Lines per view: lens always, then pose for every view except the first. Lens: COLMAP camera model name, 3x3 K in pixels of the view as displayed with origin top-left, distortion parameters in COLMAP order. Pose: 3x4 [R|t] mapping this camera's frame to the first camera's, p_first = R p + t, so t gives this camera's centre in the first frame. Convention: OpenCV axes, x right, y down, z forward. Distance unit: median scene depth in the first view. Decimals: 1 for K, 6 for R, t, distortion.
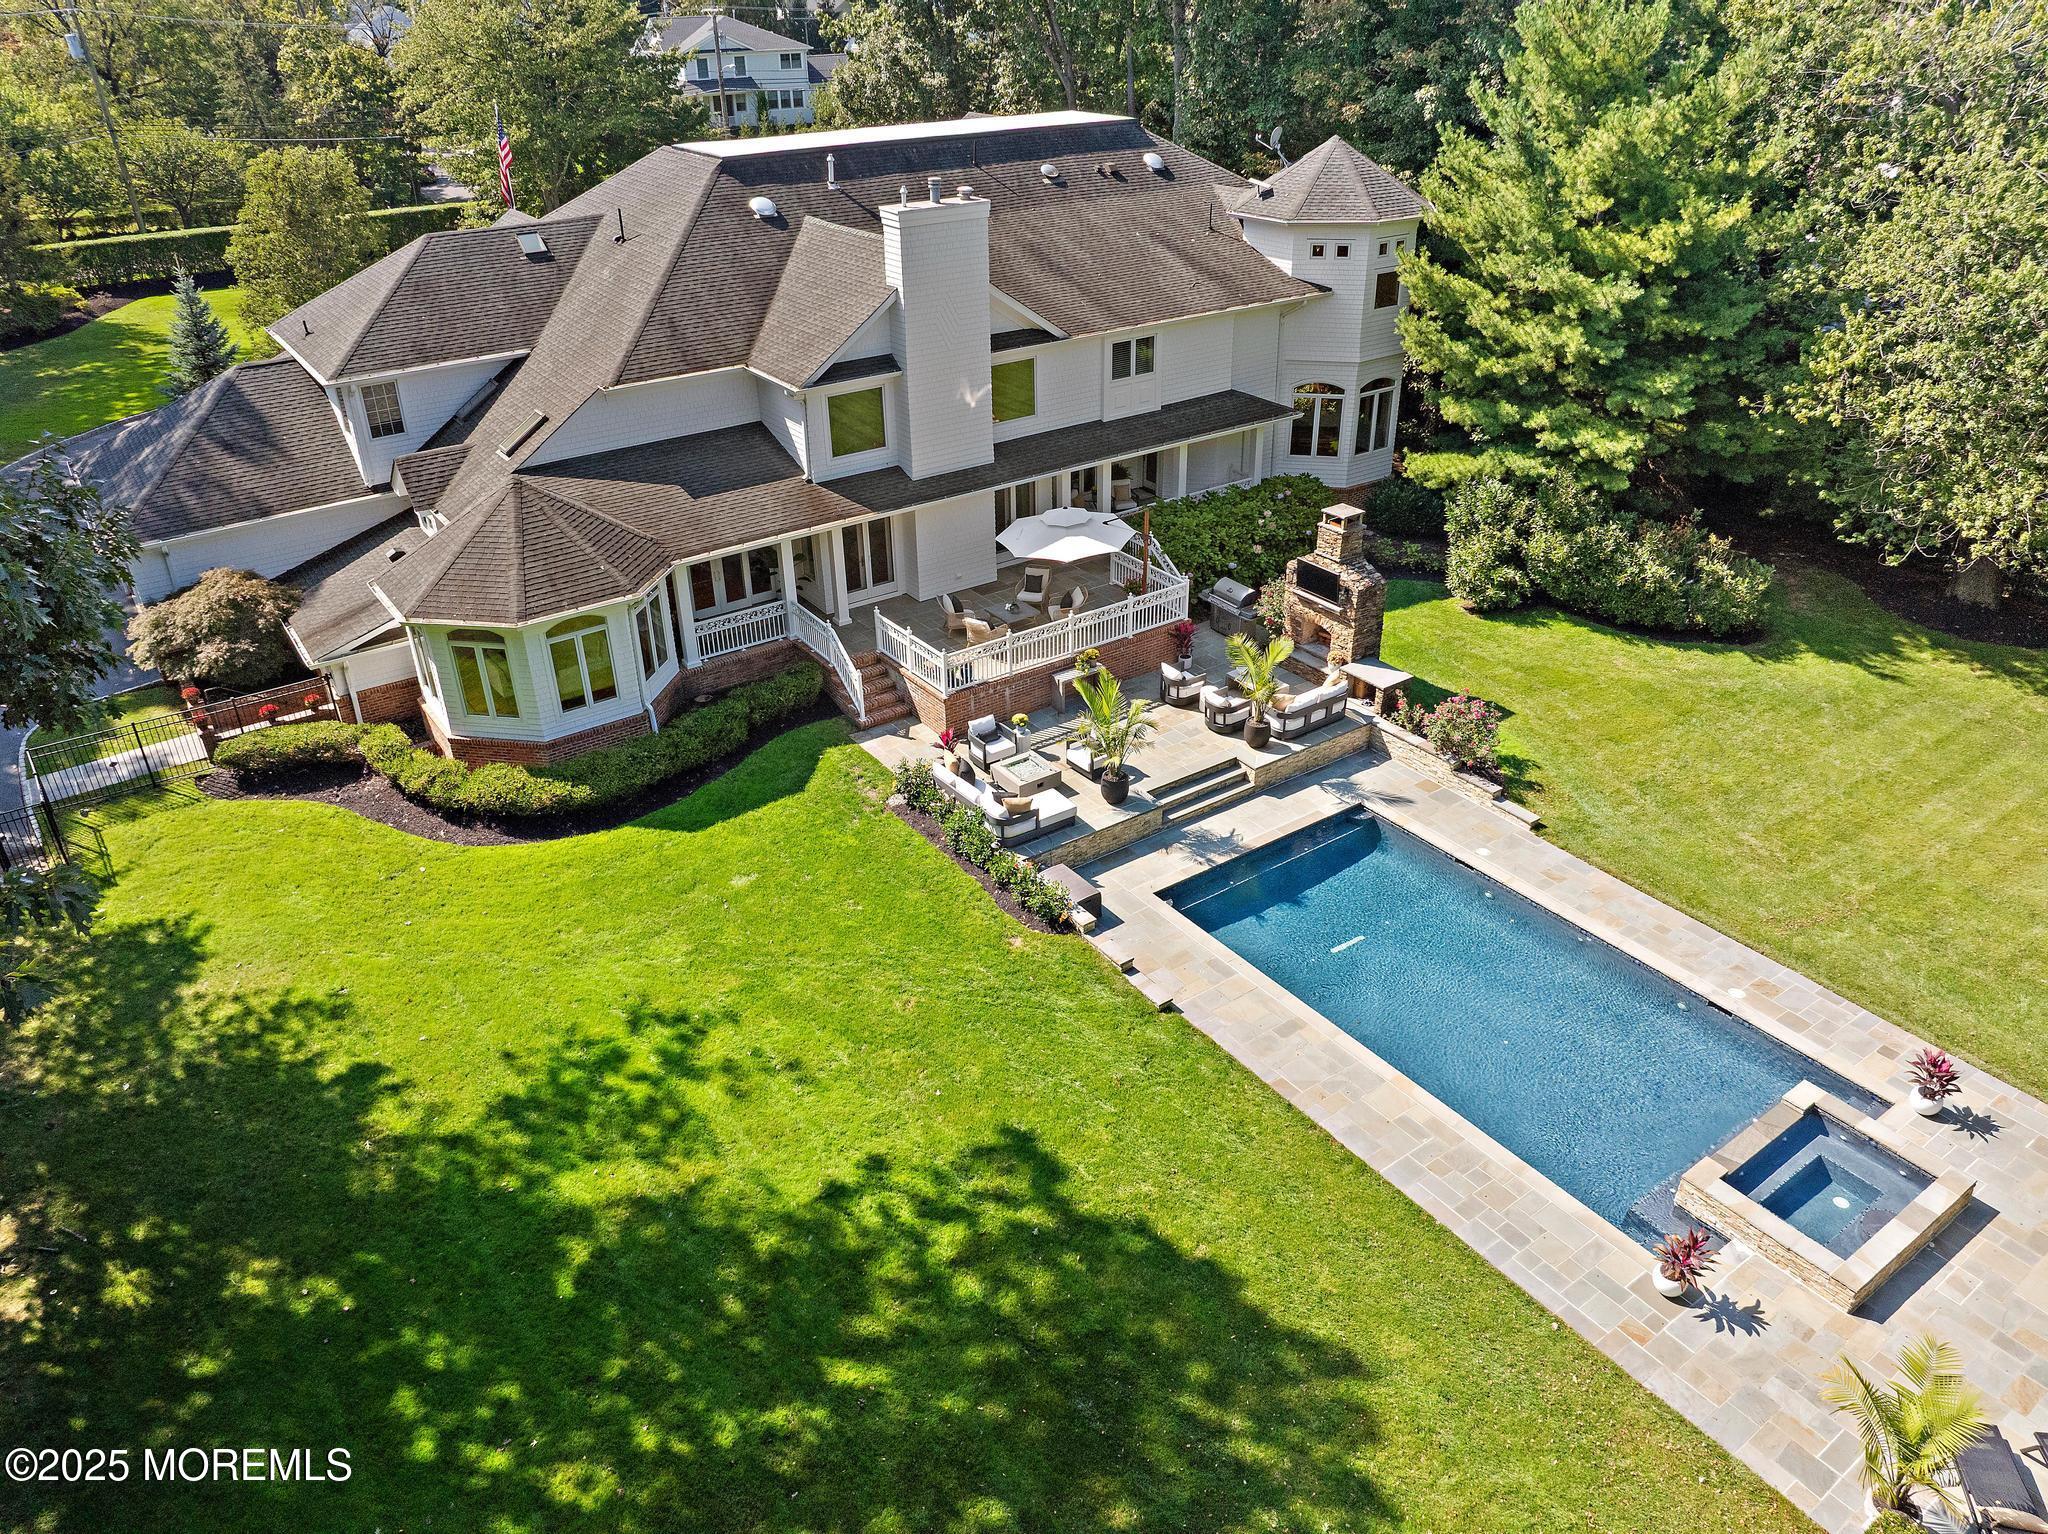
lens RADIAL K [[1422.7, 0, 1032.0], [0, 1422.7, 773.3], [0, 0, 1]] dist [-0.033697, -0.002261]
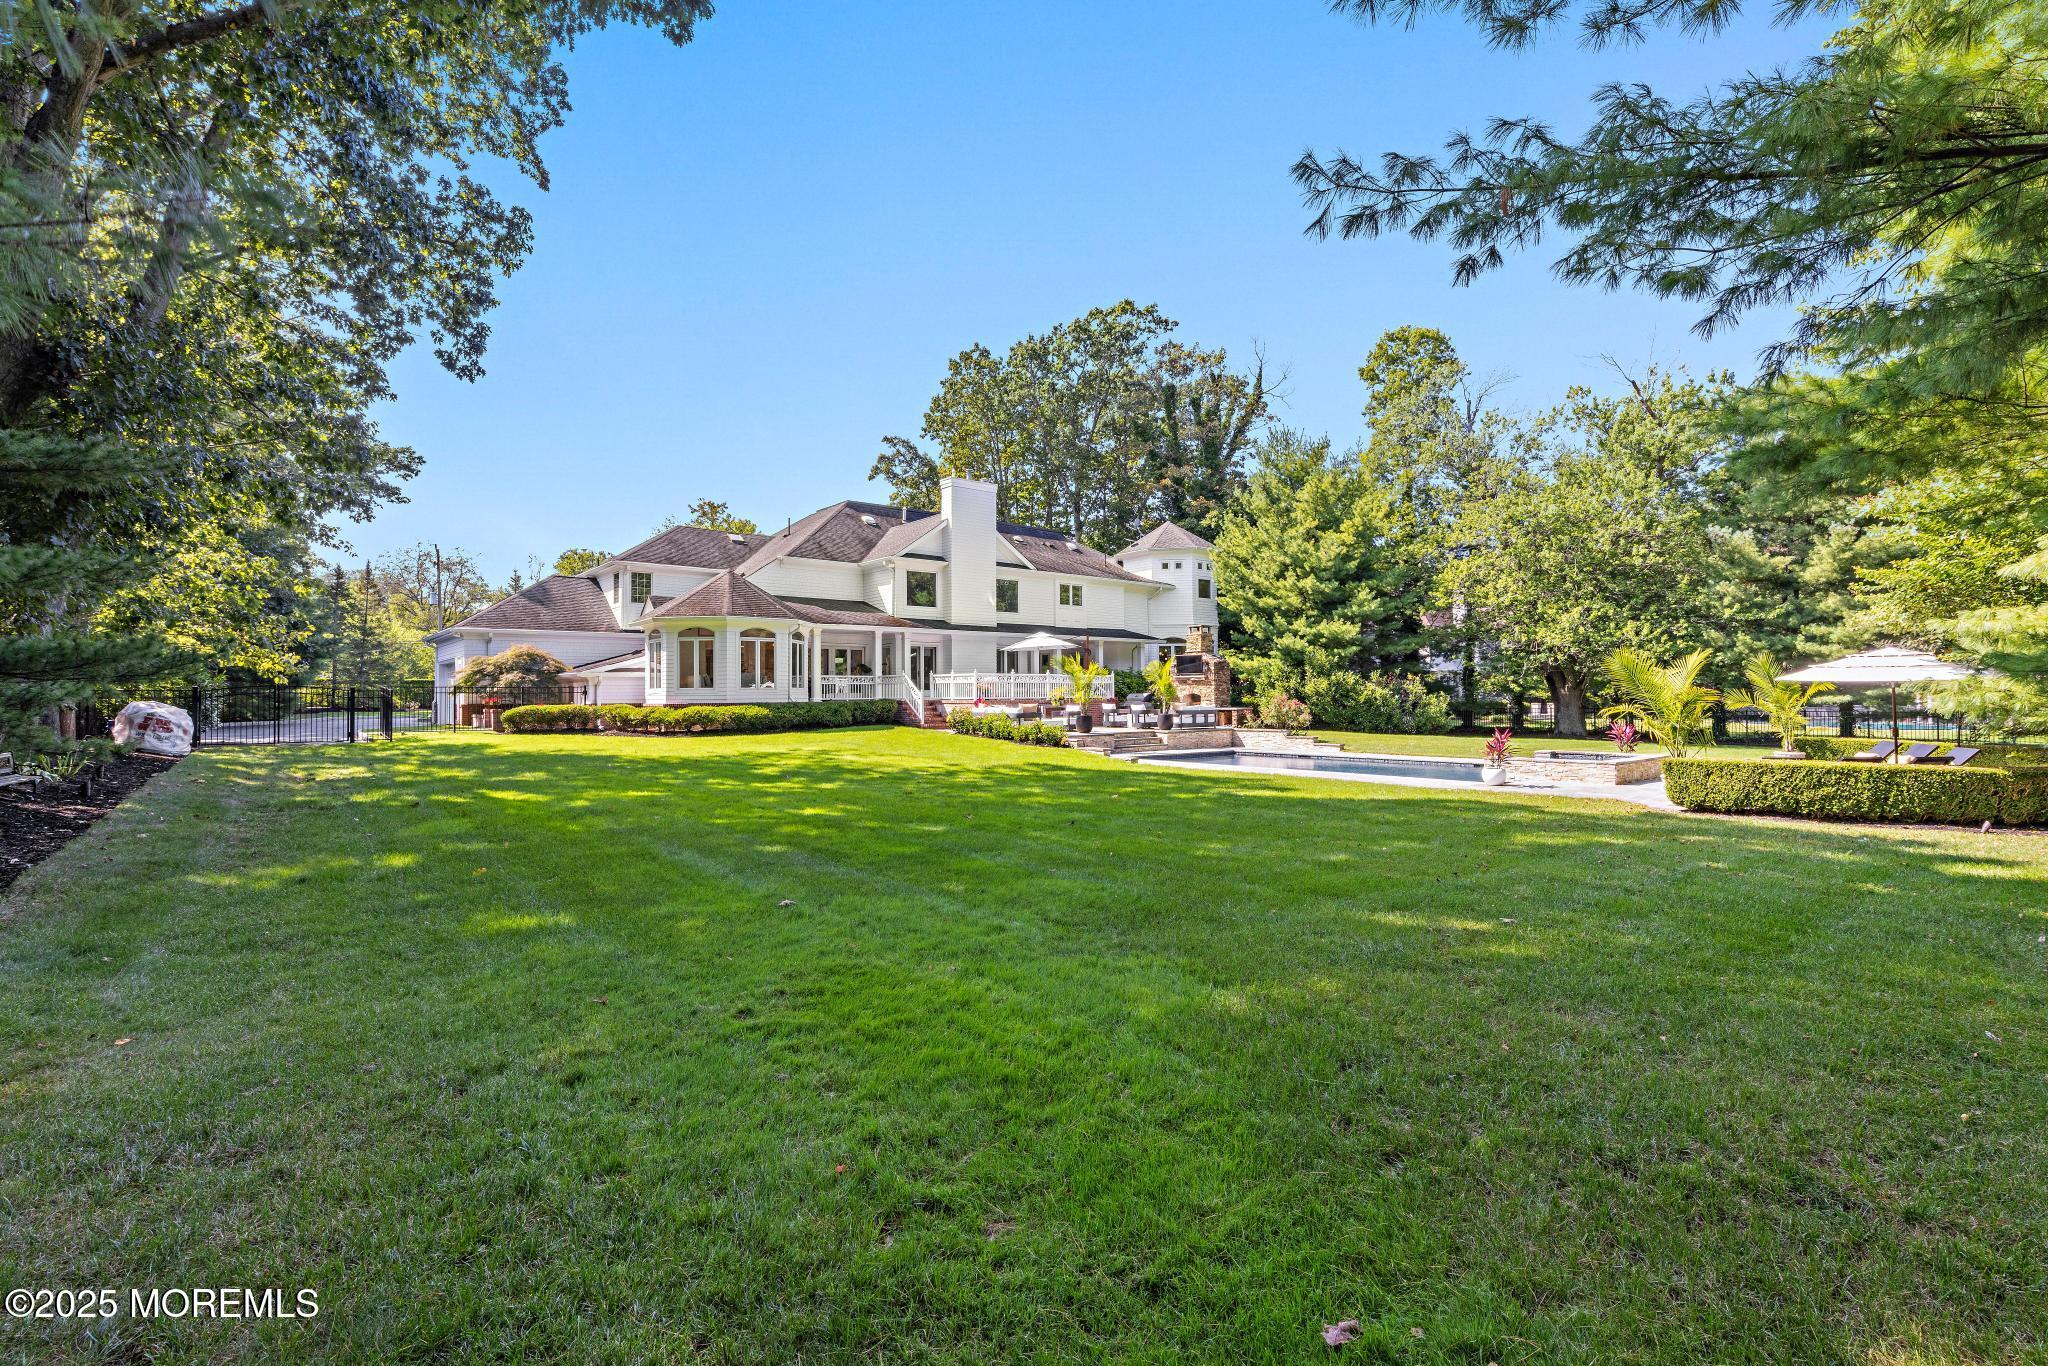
lens RADIAL K [[930.1, 0, 1030.2], [0, 930.1, 681.1], [0, 0, 1]] dist [-0.000579, 0.000043]
pose [[0.997135, 0.014821, 0.074170, -0.075943], [0.026012, 0.853607, -0.520267, 0.475054], [-0.071023, 0.520706, 0.850777, 0.067948]]
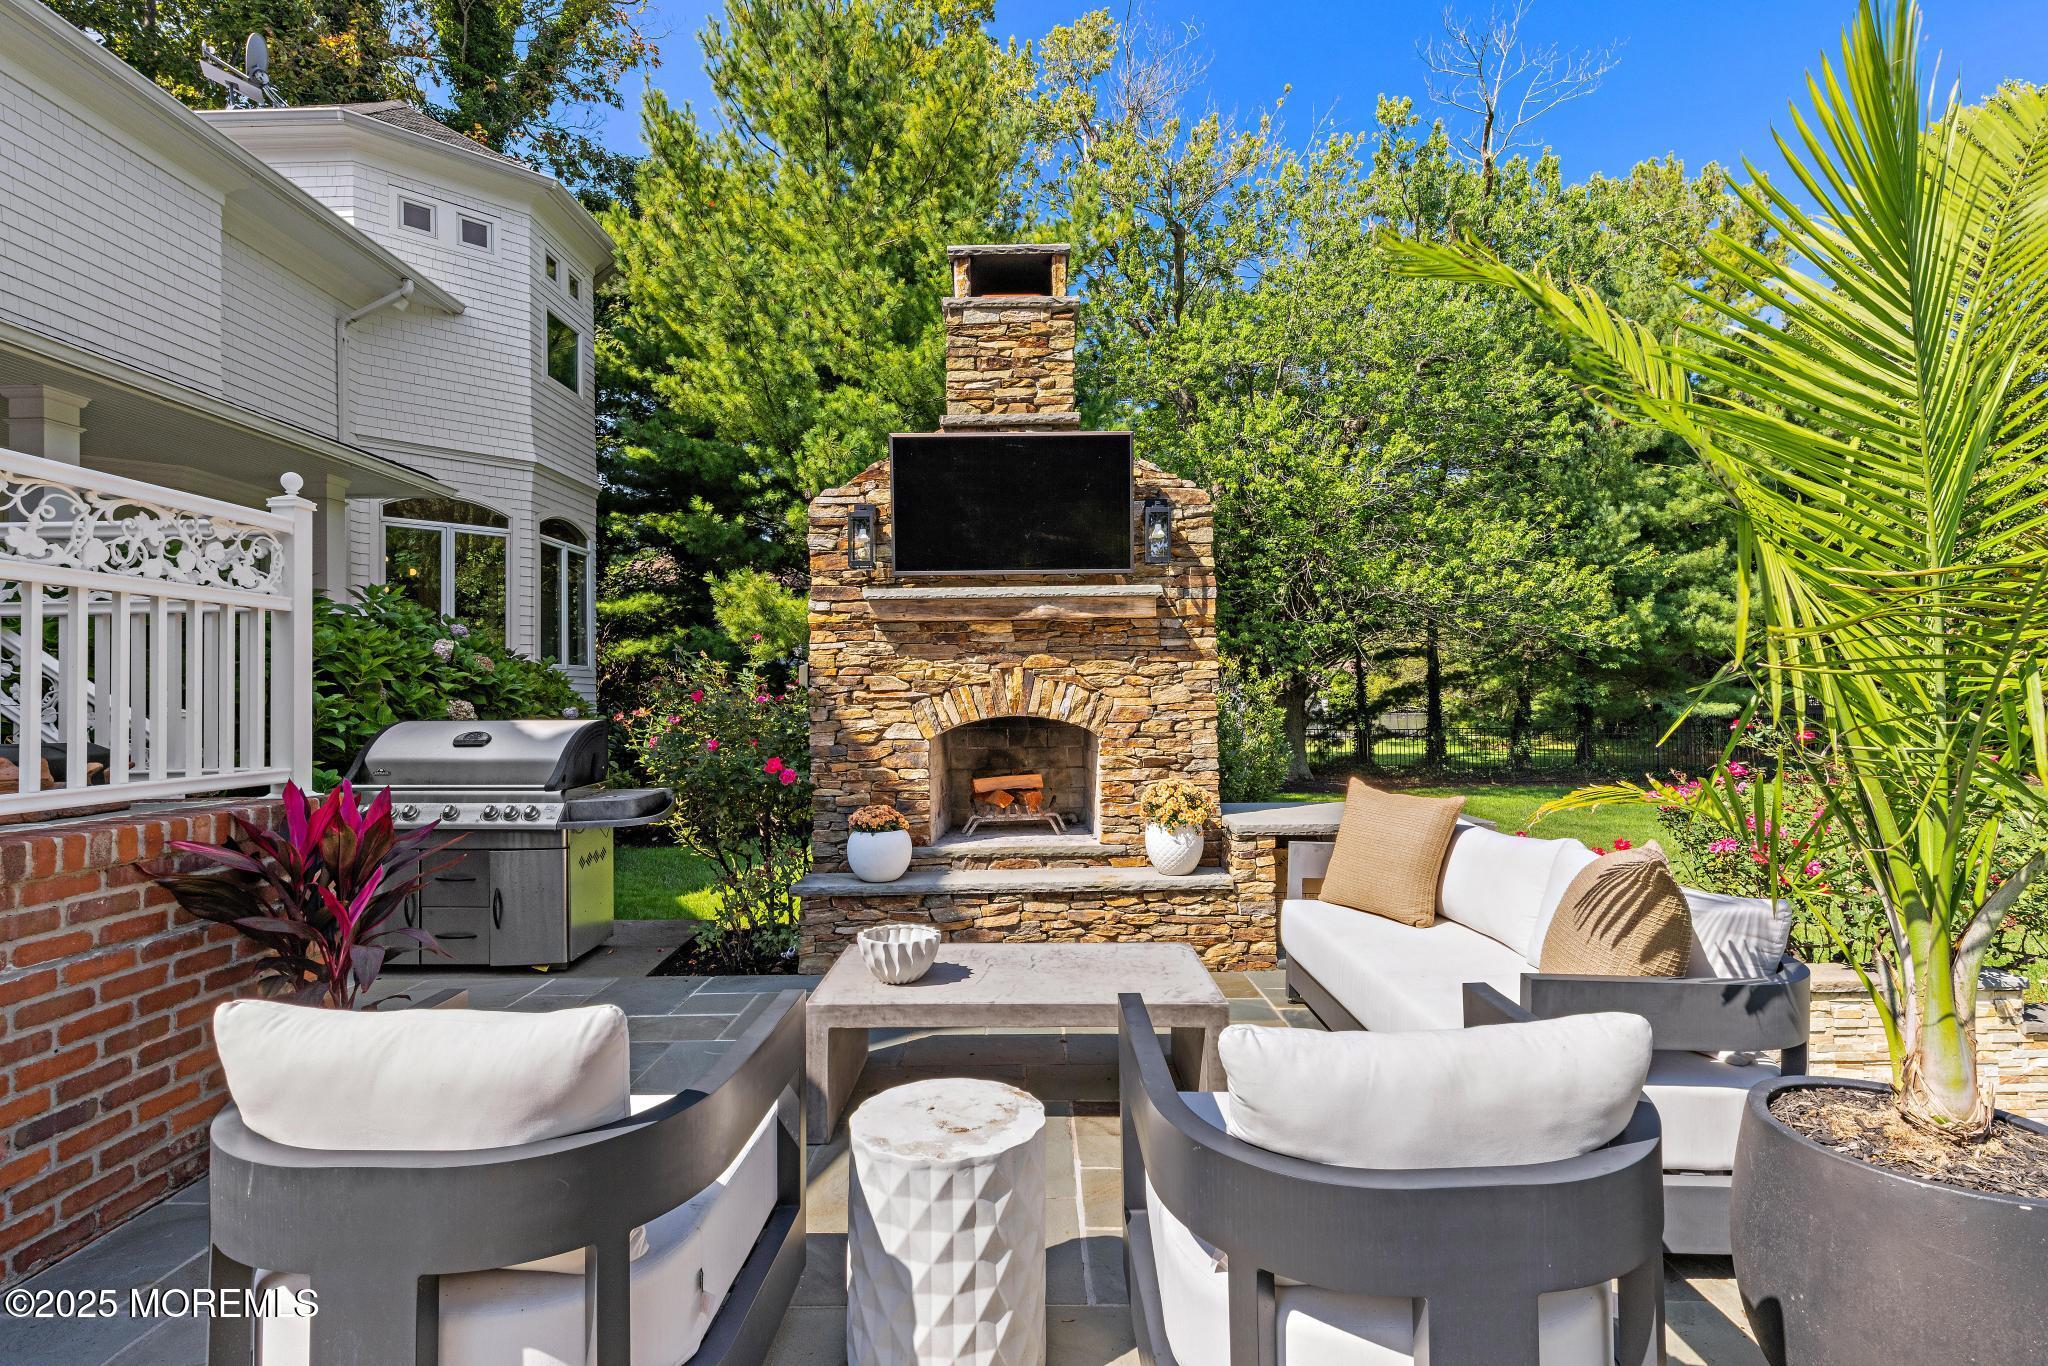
lens RADIAL K [[964.7, 0, 1016.5], [0, 964.7, 682.7], [0, 0, 1]] dist [-0.004861, -0.000376]
pose [[0.590788, 0.021118, 0.806550, 0.080584], [0.417445, 0.847455, -0.327963, -0.062511], [-0.690441, 0.530447, 0.491850, 0.965484]]
